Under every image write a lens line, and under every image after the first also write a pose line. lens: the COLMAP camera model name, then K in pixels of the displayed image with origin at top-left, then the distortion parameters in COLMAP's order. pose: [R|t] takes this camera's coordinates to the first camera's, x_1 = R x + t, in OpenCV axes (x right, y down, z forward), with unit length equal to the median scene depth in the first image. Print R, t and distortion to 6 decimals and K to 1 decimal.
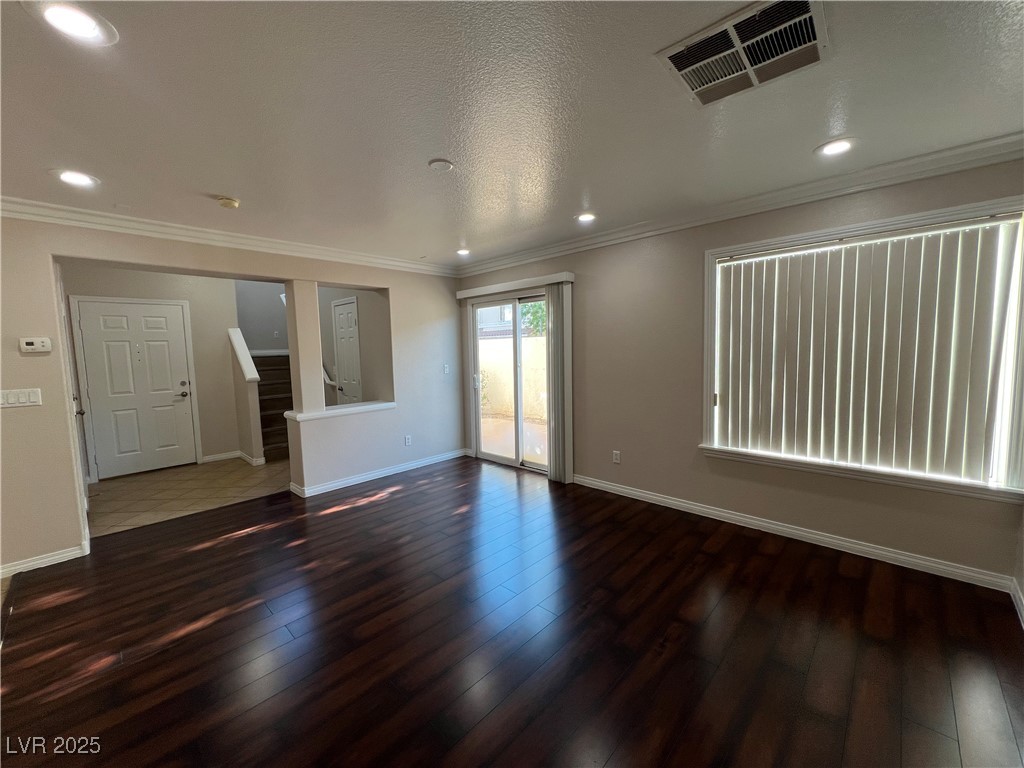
lens RADIAL K [[405.8, 0, 512.0], [0, 405.8, 384.0], [0, 0, 1]] dist [-0.002234, -0.000284]
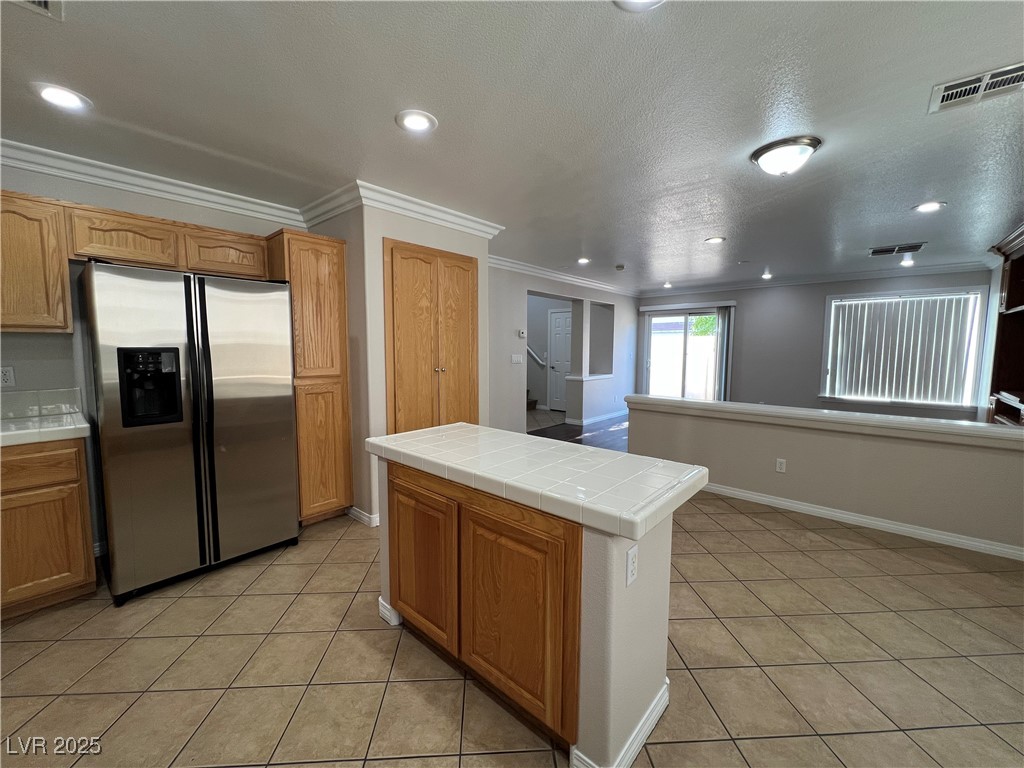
lens RADIAL K [[408.1, 0, 508.3], [0, 408.1, 381.9], [0, 0, 1]] dist [-0.001310, 0.000370]
pose [[0.999029, 0.025427, 0.035976, -1.062611], [-0.025344, 0.999675, -0.002771, 0.127328], [-0.036035, 0.001857, 0.999349, -0.871962]]
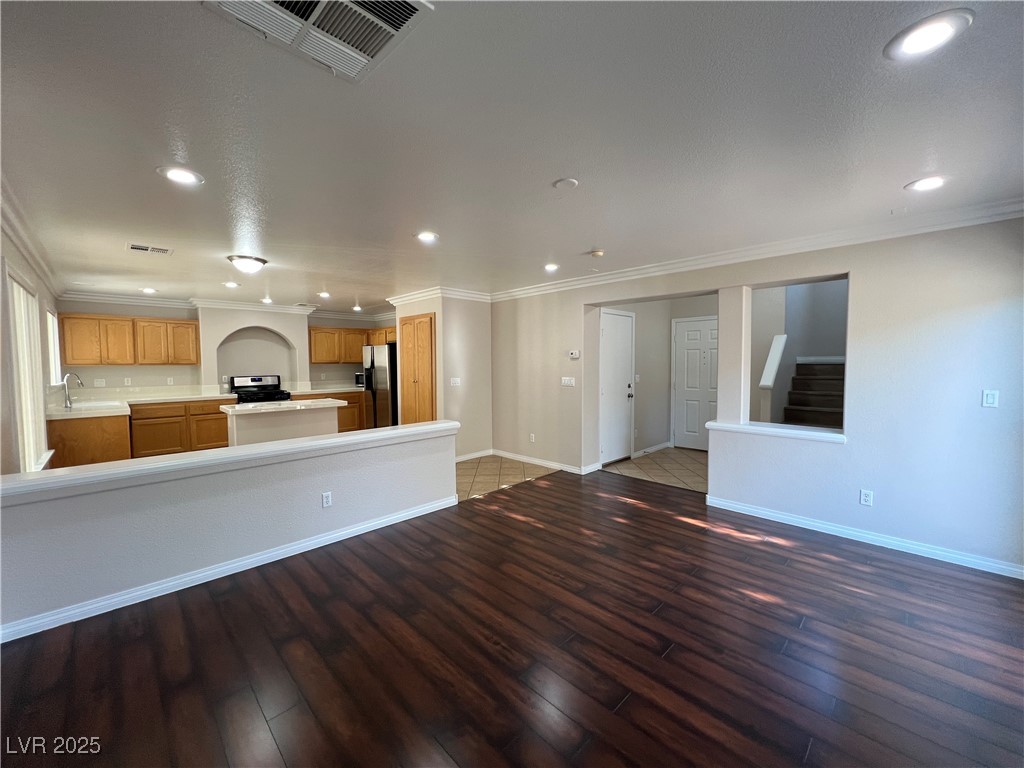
lens RADIAL K [[408.1, 0, 508.3], [0, 408.1, 381.9], [0, 0, 1]] dist [-0.001310, 0.000370]
pose [[-0.037078, 0.073737, -0.996588, 0.592153], [-0.081976, 0.993688, 0.076572, -0.071536], [0.995944, 0.084535, -0.030799, 0.614100]]
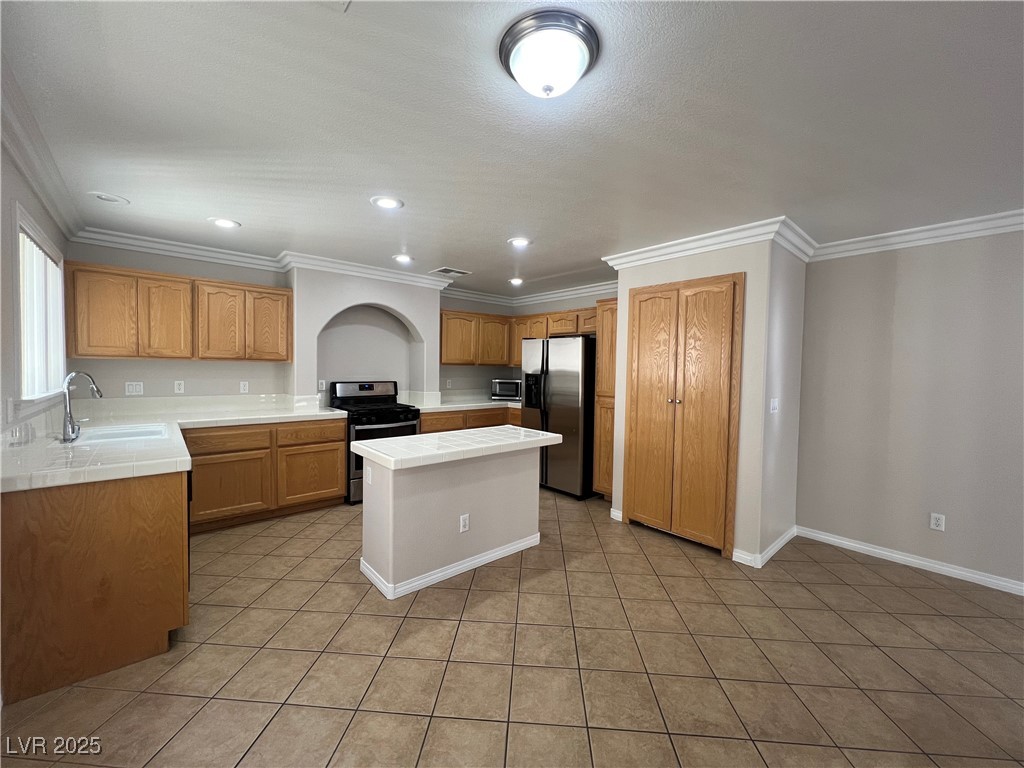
lens RADIAL K [[408.1, 0, 508.3], [0, 408.1, 381.9], [0, 0, 1]] dist [-0.001310, 0.000370]
pose [[-0.093489, 0.058321, -0.993911, -0.166745], [-0.105438, 0.992089, 0.068131, 0.026416], [0.990022, 0.111166, -0.086600, -0.178296]]
